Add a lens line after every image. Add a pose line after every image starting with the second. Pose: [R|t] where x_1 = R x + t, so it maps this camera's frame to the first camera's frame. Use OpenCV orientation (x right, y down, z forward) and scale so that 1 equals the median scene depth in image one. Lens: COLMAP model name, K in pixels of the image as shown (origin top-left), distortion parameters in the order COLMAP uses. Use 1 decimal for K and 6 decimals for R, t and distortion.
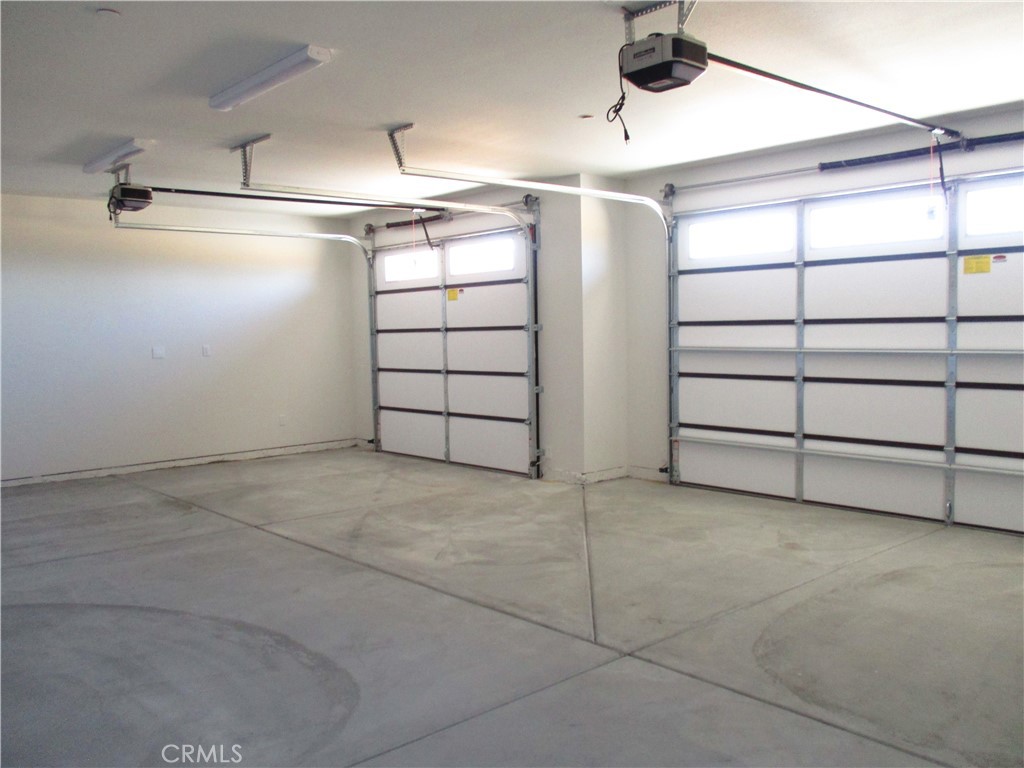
lens RADIAL K [[851.9, 0, 515.9], [0, 851.9, 388.9], [0, 0, 1]] dist [-0.016477, -0.003271]
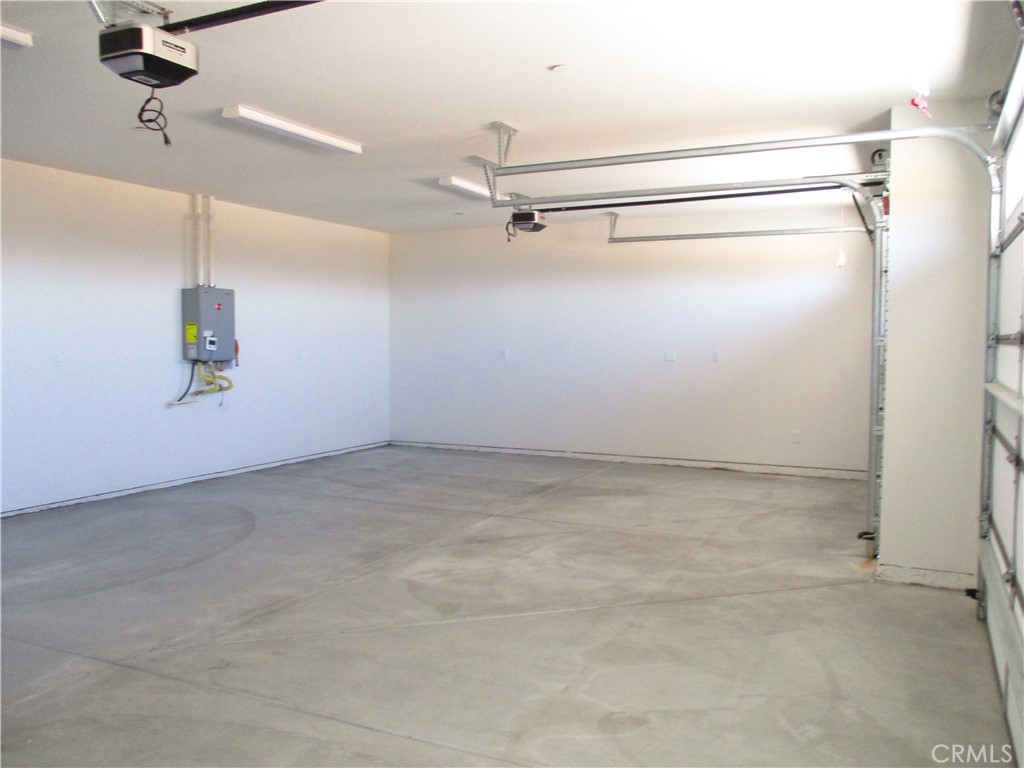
lens RADIAL K [[851.9, 0, 515.5], [0, 851.9, 379.3], [0, 0, 1]] dist [-0.016477, -0.003271]
pose [[0.392530, 0.066995, -0.917296, 0.885424], [-0.079471, 0.996084, 0.038742, -0.072073], [0.916300, 0.057691, 0.396317, 0.743828]]
